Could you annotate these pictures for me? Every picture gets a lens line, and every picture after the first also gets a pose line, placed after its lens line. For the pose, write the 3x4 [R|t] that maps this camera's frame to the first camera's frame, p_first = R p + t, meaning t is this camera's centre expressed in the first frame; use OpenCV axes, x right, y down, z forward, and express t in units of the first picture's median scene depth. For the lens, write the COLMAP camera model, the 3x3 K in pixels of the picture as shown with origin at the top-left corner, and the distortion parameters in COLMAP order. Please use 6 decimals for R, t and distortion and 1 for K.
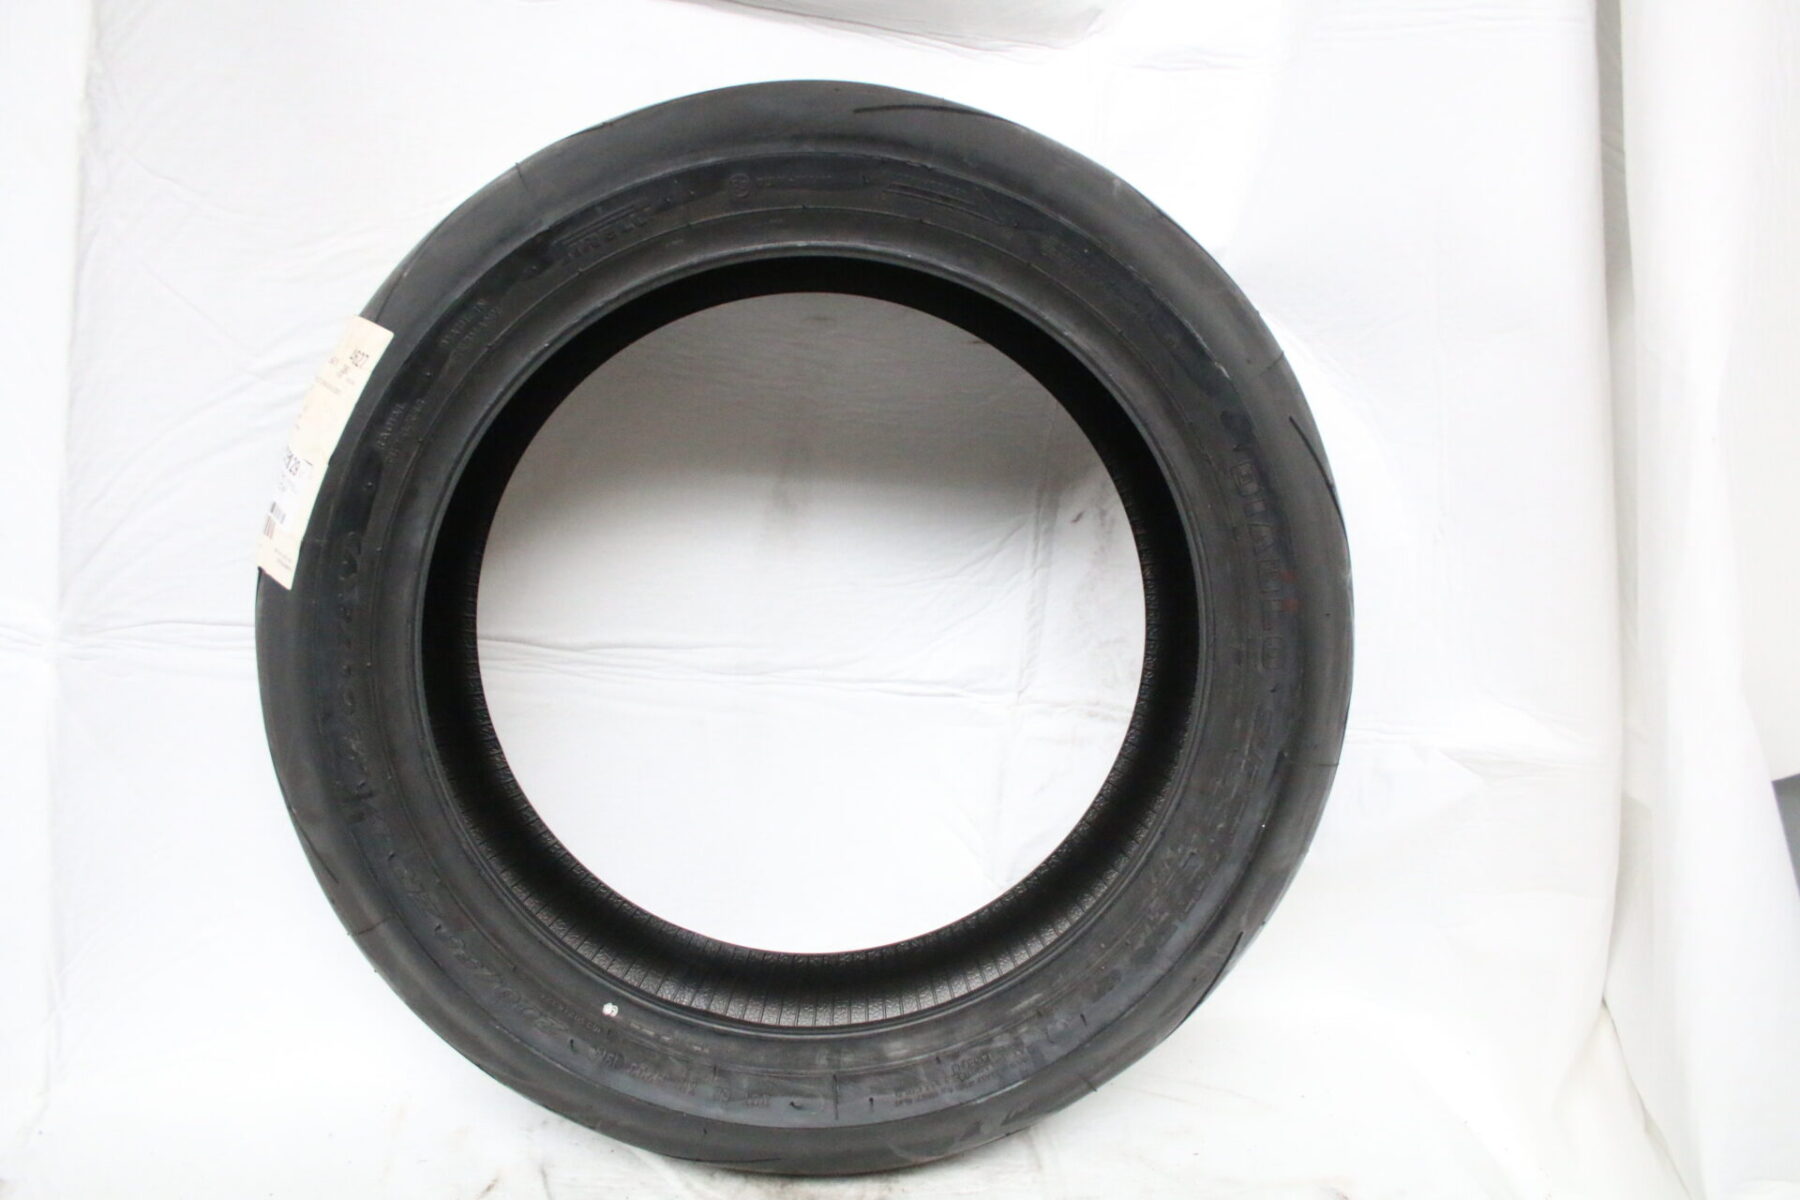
lens RADIAL K [[1498.6, 0, 900.0], [0, 1498.6, 600.0], [0, 0, 1]] dist [0.001819, -0.005750]
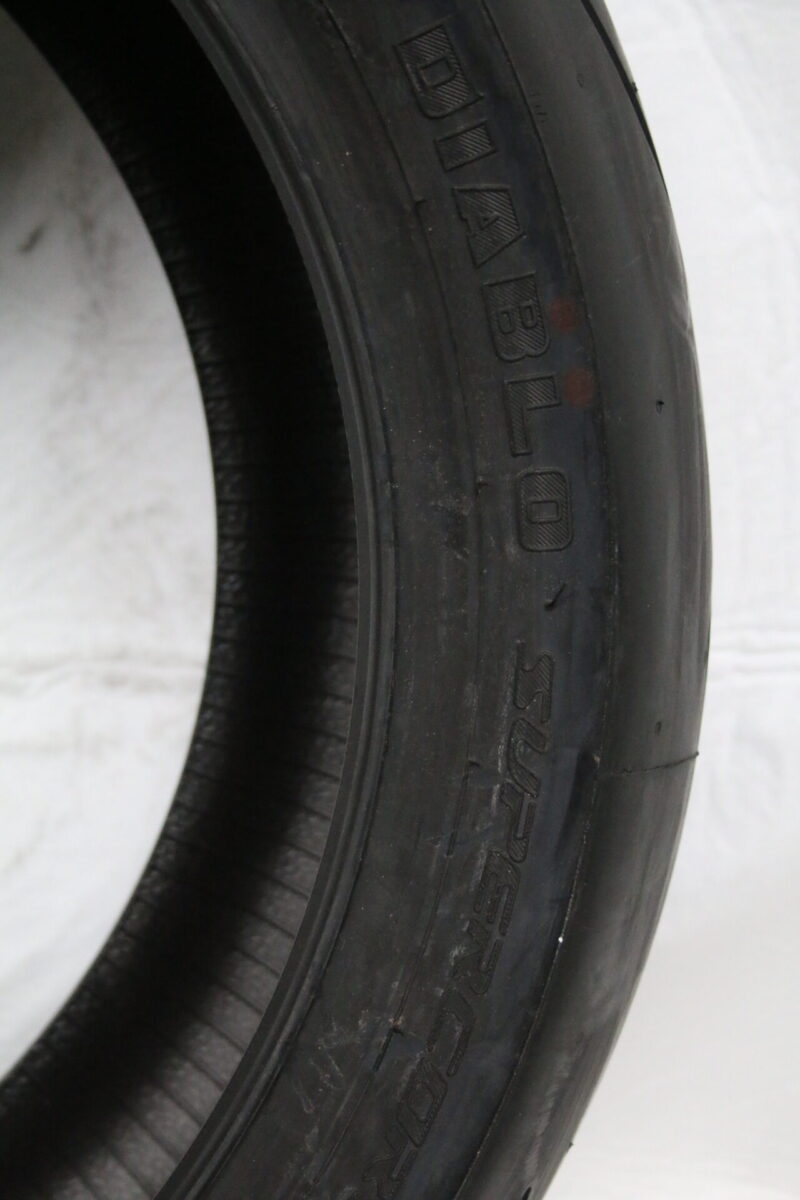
lens RADIAL K [[2352.6, 0, 400.0], [0, 2352.6, 600.0], [0, 0, 1]] dist [0.016738, -0.008192]
pose [[0.963406, -0.117594, 0.240873, 0.057515], [0.099152, 0.991231, 0.087347, 0.000049], [-0.249033, -0.060268, 0.966618, 0.393046]]
